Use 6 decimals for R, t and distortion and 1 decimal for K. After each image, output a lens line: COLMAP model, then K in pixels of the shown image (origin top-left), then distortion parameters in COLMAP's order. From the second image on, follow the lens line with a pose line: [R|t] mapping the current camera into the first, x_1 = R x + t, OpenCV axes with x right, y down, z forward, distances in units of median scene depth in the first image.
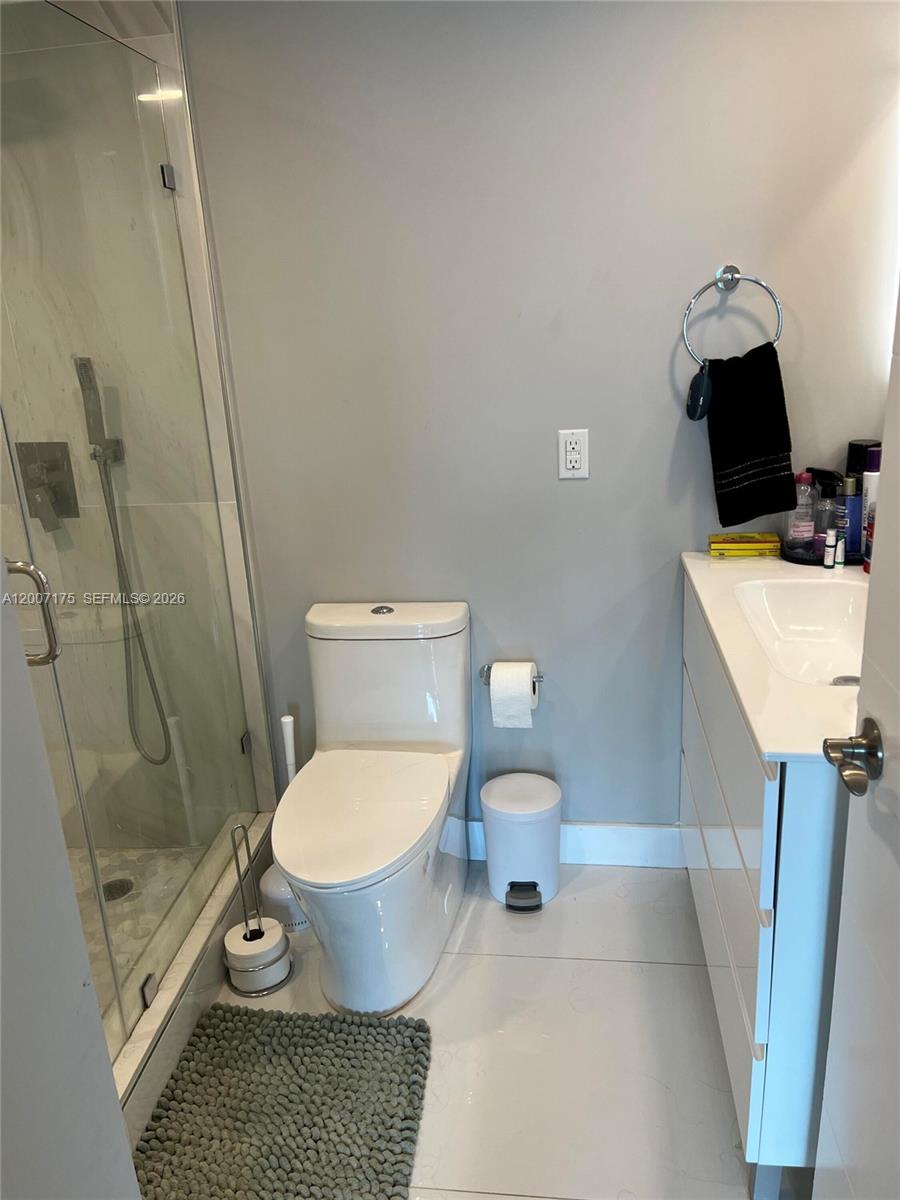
lens RADIAL K [[906.1, 0, 450.0], [0, 906.1, 600.0], [0, 0, 1]] dist [0.074025, -0.000253]
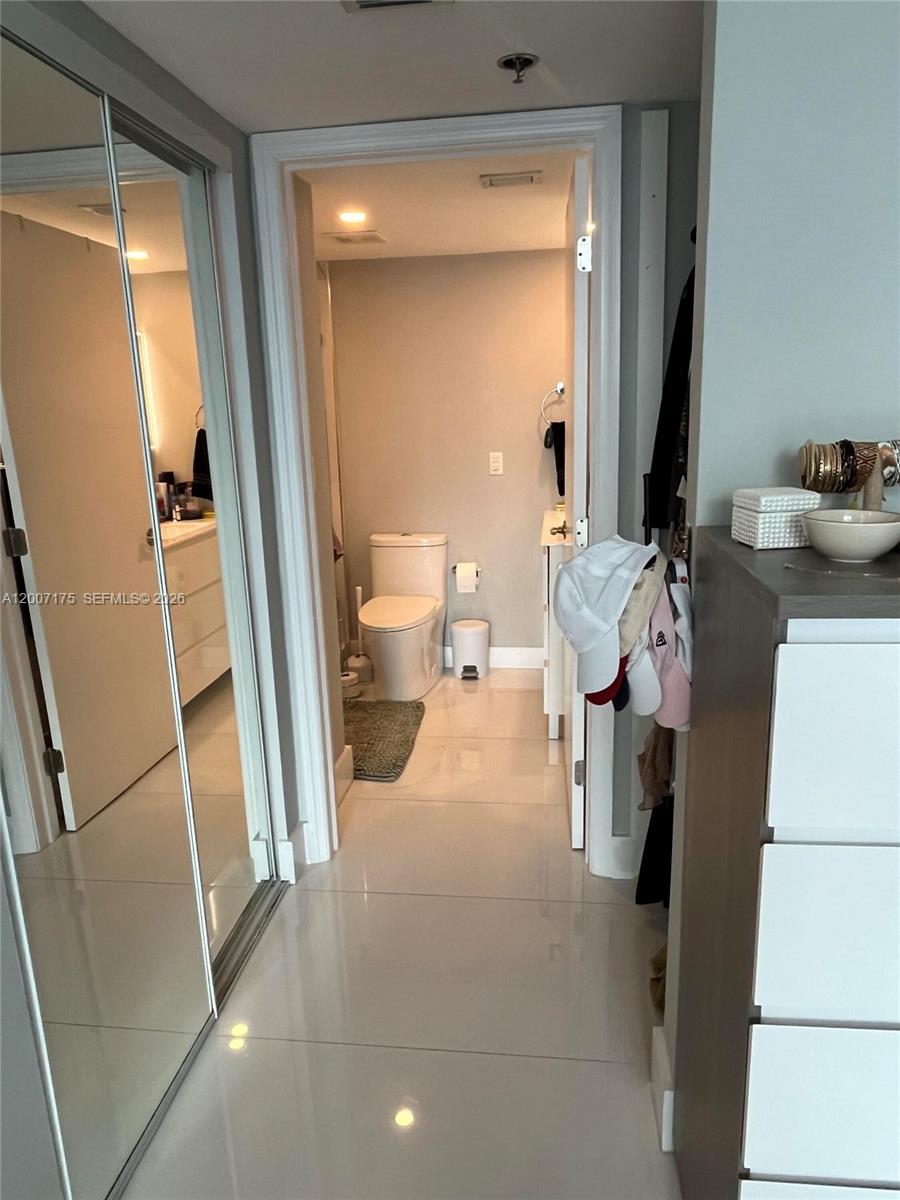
lens RADIAL K [[821.7, 0, 450.0], [0, 821.7, 600.0], [0, 0, 1]] dist [0.000370, 0.000113]
pose [[0.999694, 0.021513, 0.012248, 0.008129], [-0.020541, 0.997000, -0.074625, 0.299653], [-0.013816, 0.074350, 0.997136, -0.893196]]
